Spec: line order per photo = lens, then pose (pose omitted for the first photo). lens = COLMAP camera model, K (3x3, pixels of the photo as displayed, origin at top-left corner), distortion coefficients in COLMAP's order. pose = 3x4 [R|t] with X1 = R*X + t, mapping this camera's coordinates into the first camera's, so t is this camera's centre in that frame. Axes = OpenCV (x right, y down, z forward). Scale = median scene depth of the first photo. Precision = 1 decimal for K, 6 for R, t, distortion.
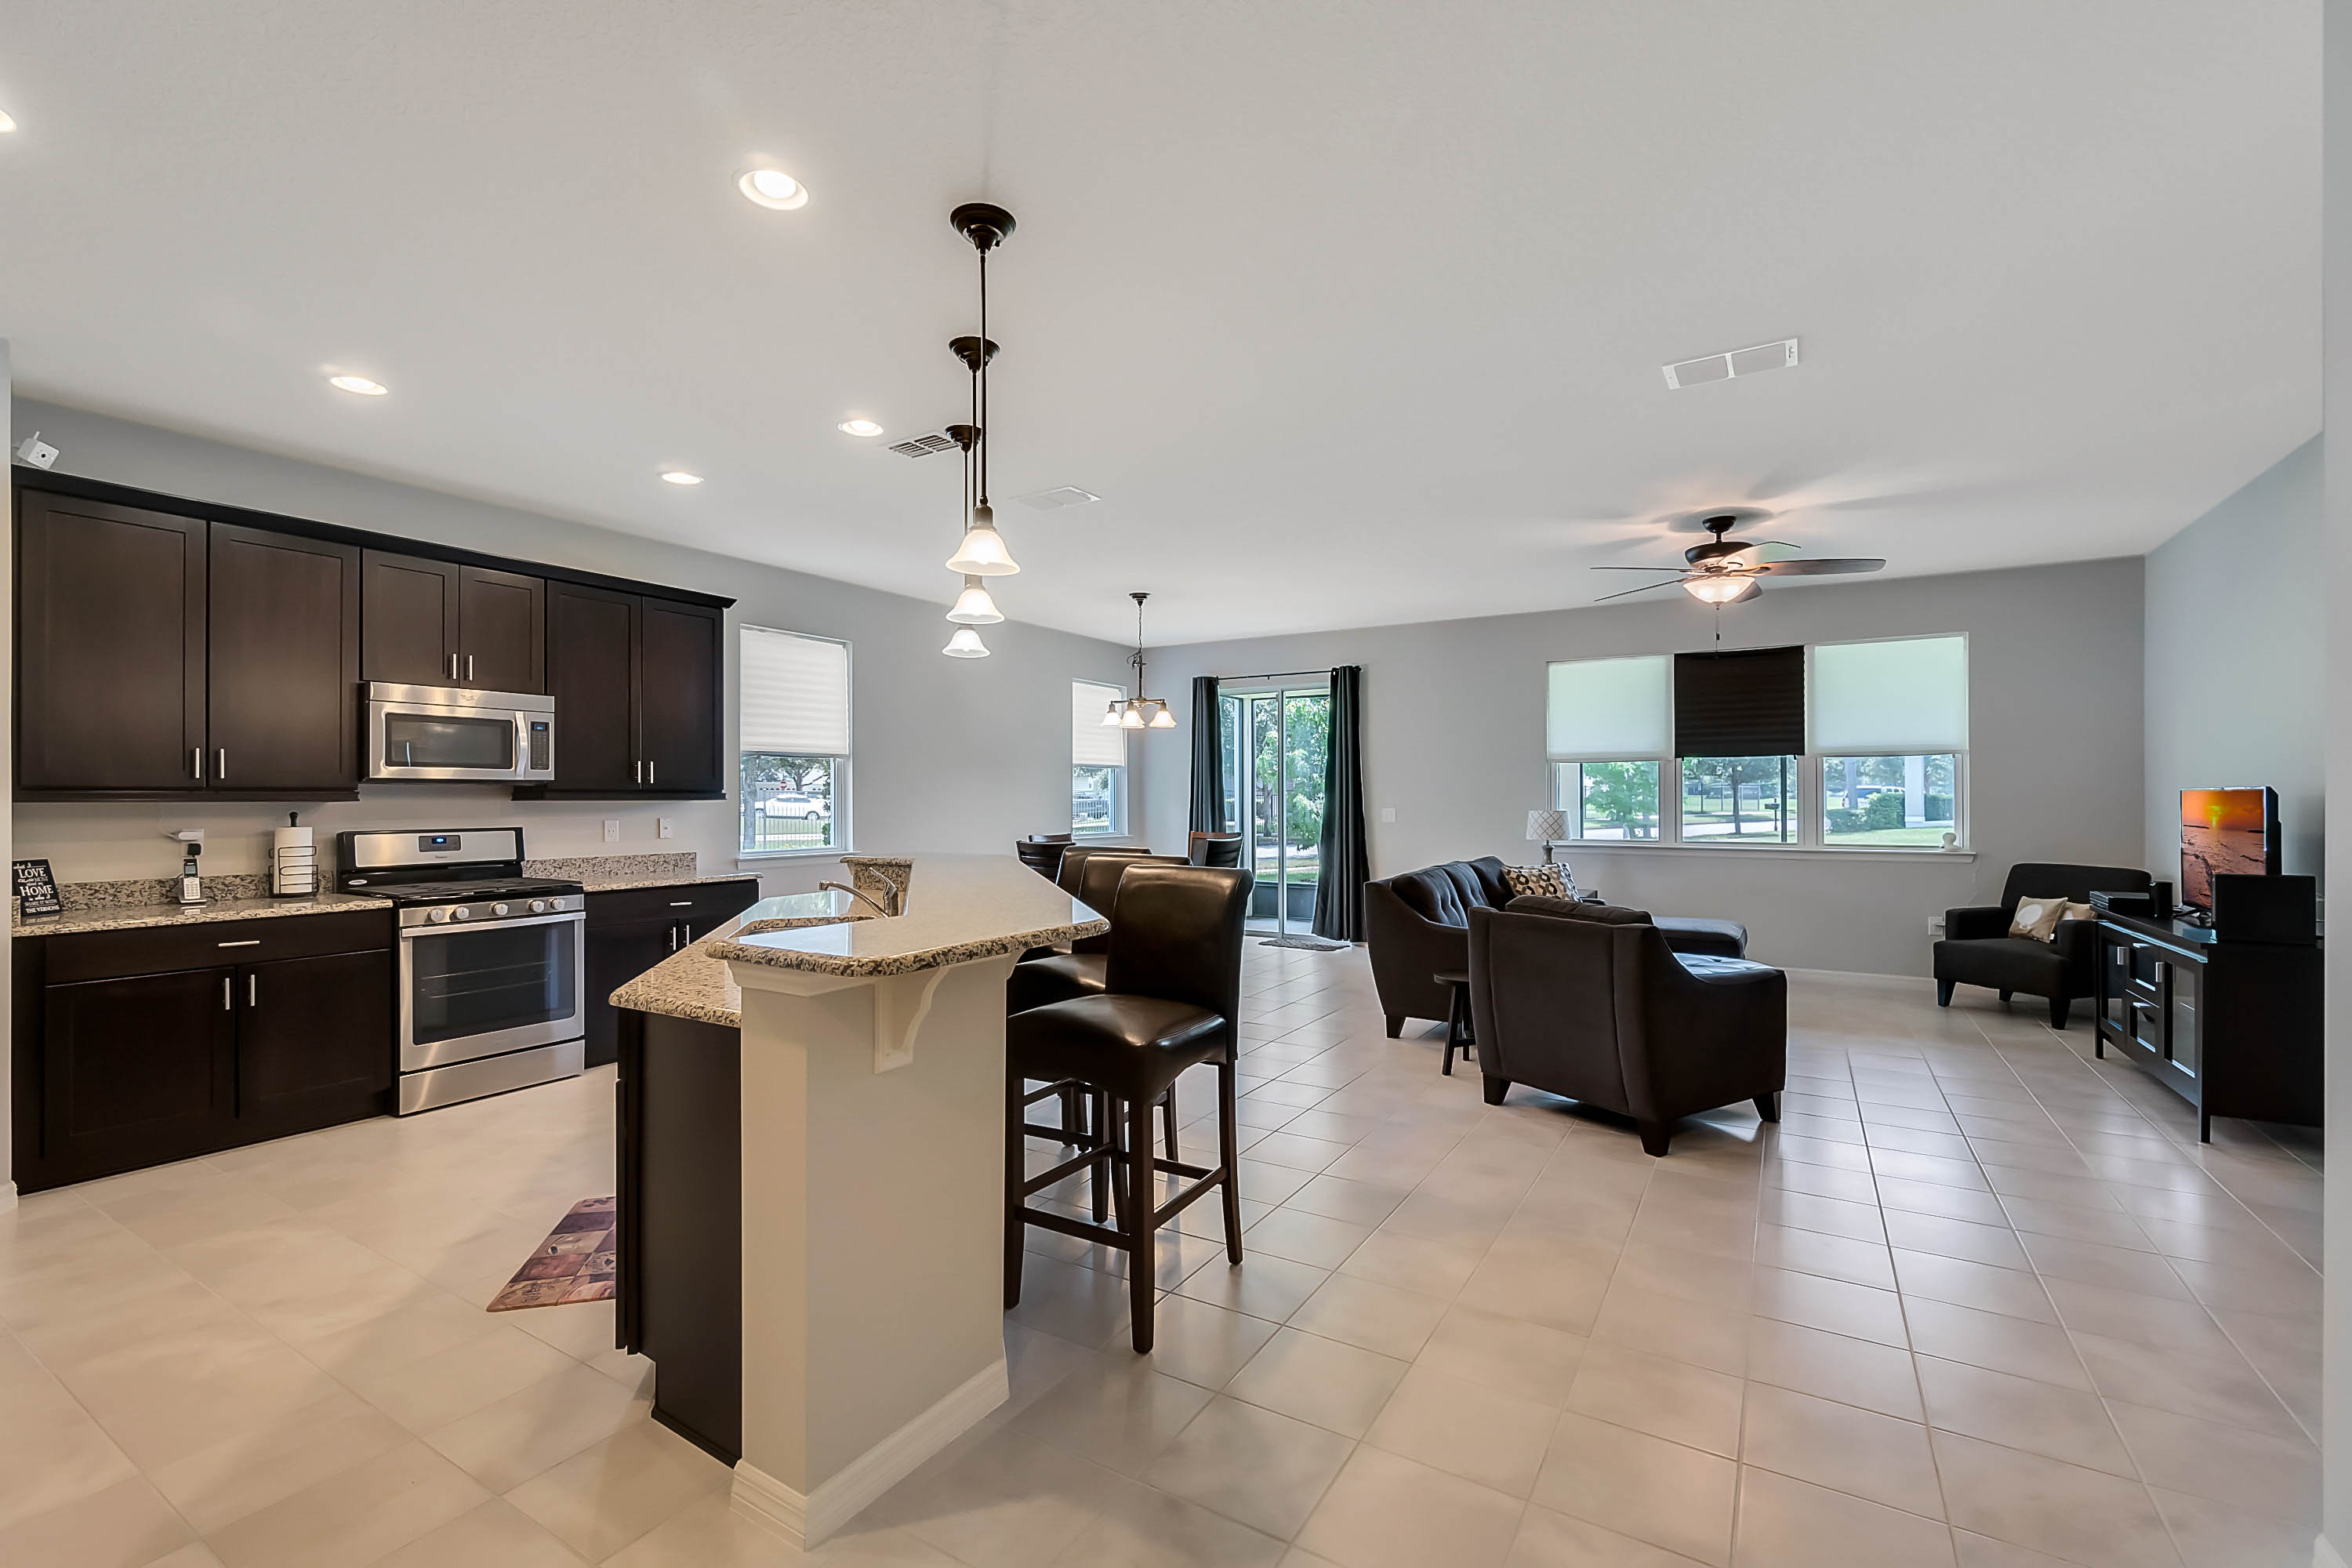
lens RADIAL K [[1010.0, 0, 1164.5], [0, 1010.0, 797.9], [0, 0, 1]] dist [-0.003569, 0.000802]
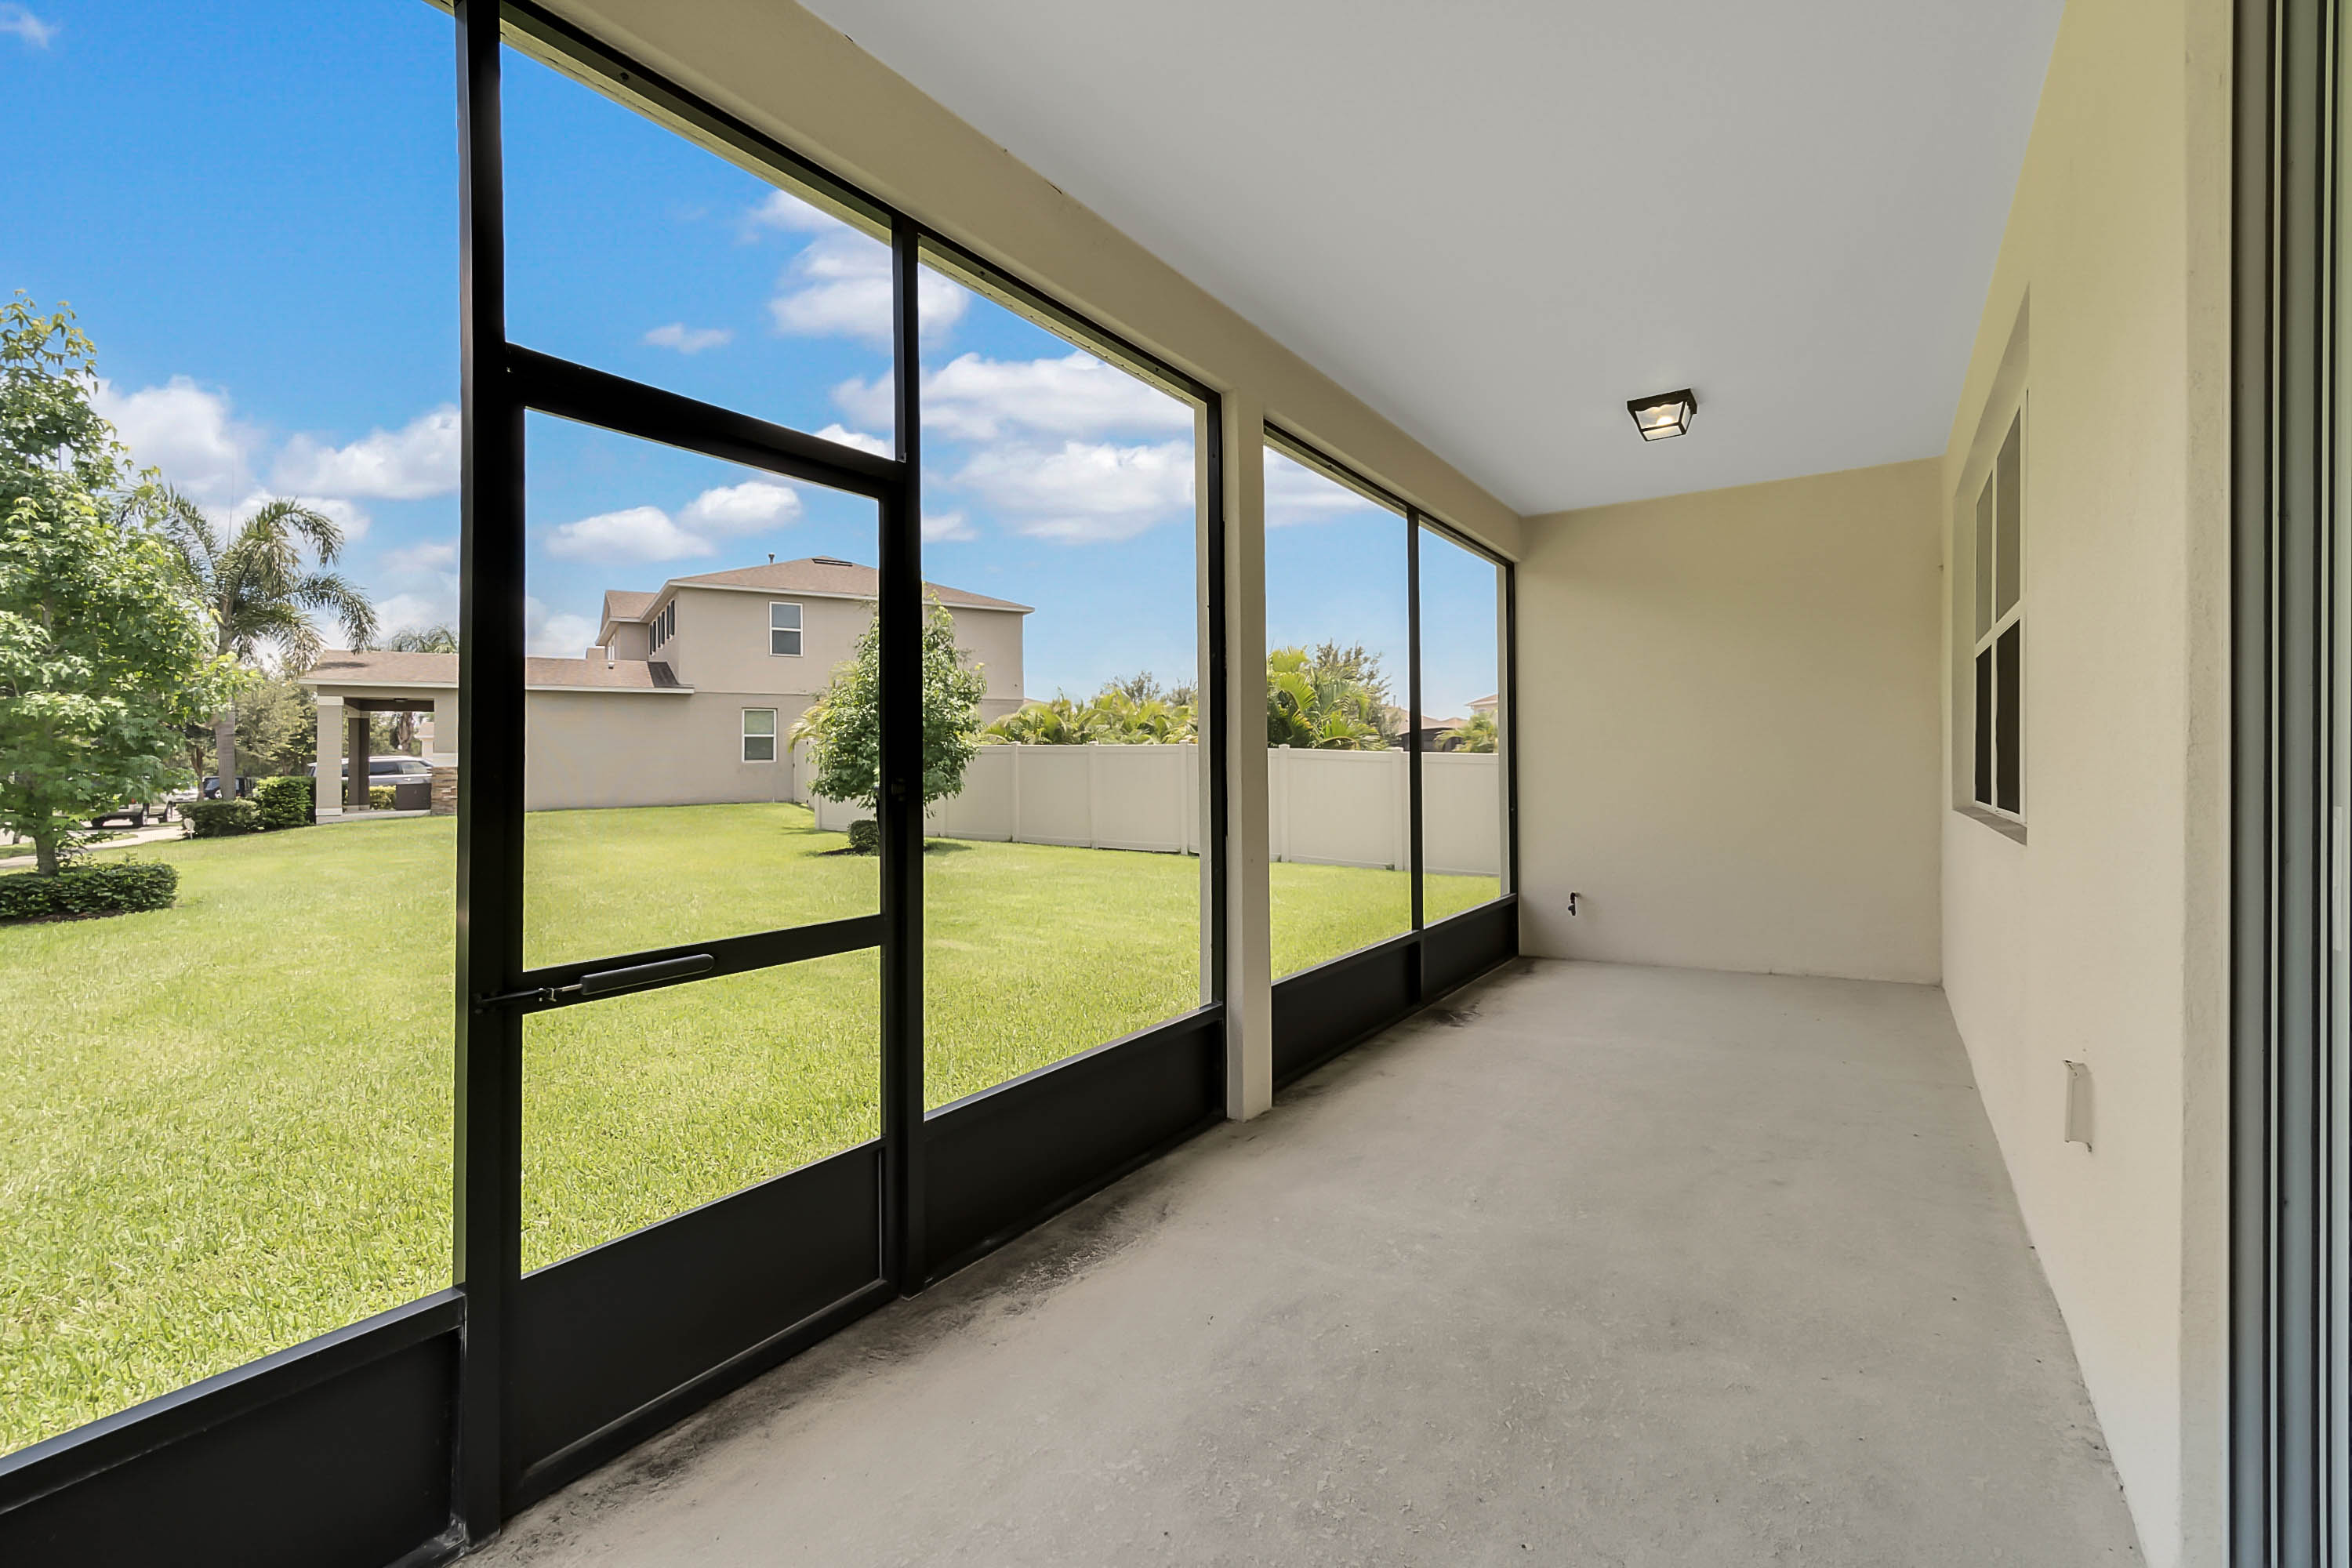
lens RADIAL K [[1010.0, 0, 1190.6], [0, 1010.0, 767.5], [0, 0, 1]] dist [-0.003569, 0.000802]
pose [[0.049054, 0.003354, 0.998791, 0.021736], [0.021550, 0.999758, -0.004416, 0.025590], [-0.998564, 0.021741, 0.048970, 1.549929]]
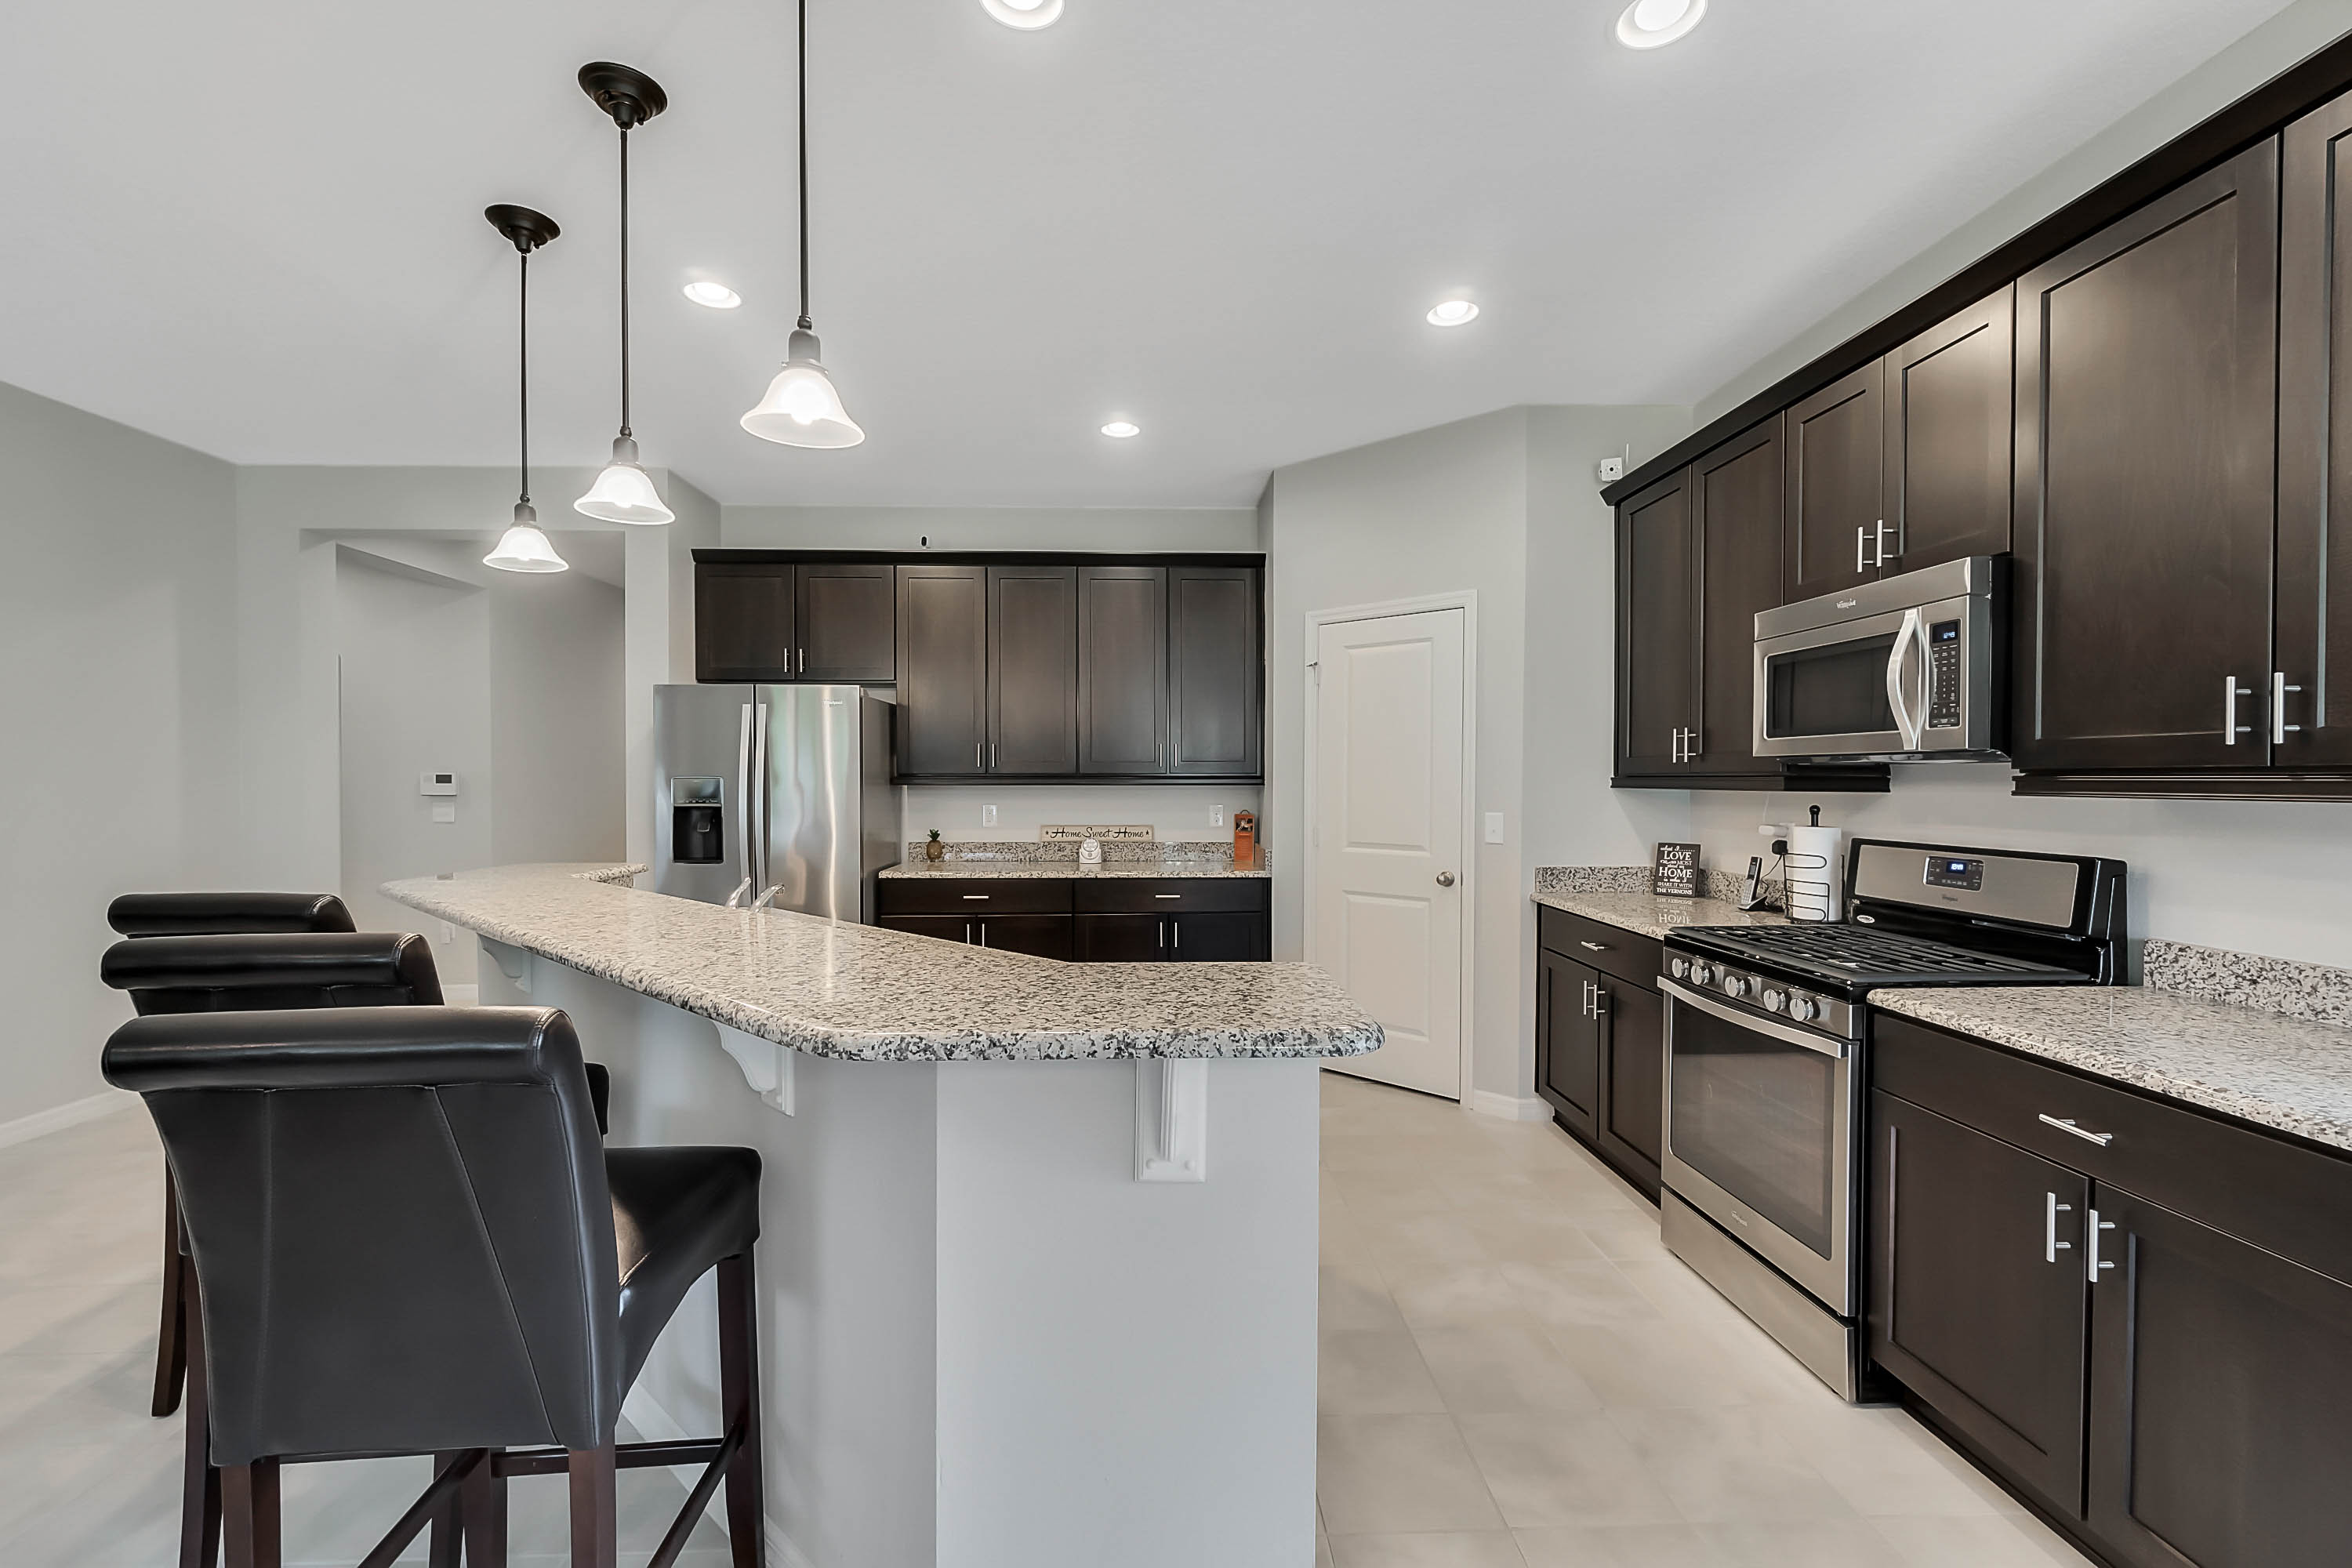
lens RADIAL K [[1010.0, 0, 1173.9], [0, 1010.0, 794.5], [0, 0, 1]] dist [-0.003569, 0.000802]
pose [[-0.826836, 0.013419, -0.562283, -0.059802], [0.004734, 0.999846, 0.016900, -0.005144], [0.562424, 0.011312, -0.826772, 0.894523]]
